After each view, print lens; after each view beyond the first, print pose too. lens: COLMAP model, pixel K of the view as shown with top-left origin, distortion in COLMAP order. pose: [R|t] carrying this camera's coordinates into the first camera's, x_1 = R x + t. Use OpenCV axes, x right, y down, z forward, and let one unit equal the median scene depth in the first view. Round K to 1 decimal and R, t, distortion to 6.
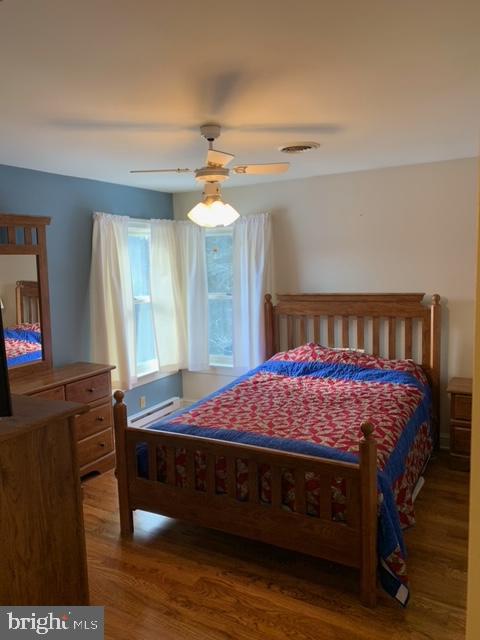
lens RADIAL K [[485.3, 0, 242.7], [0, 485.3, 320.3], [0, 0, 1]] dist [0.067410, -0.002123]
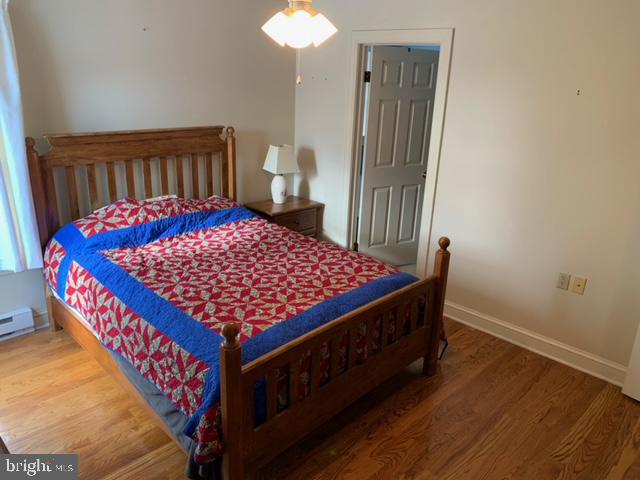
lens RADIAL K [[485.3, 0, 319.9], [0, 485.3, 236.4], [0, 0, 1]] dist [0.067410, -0.002123]
pose [[0.279438, -0.259906, 0.924318, -0.522530], [0.078088, 0.965630, 0.247915, -0.066688], [-0.956983, 0.002901, 0.290129, 0.508073]]
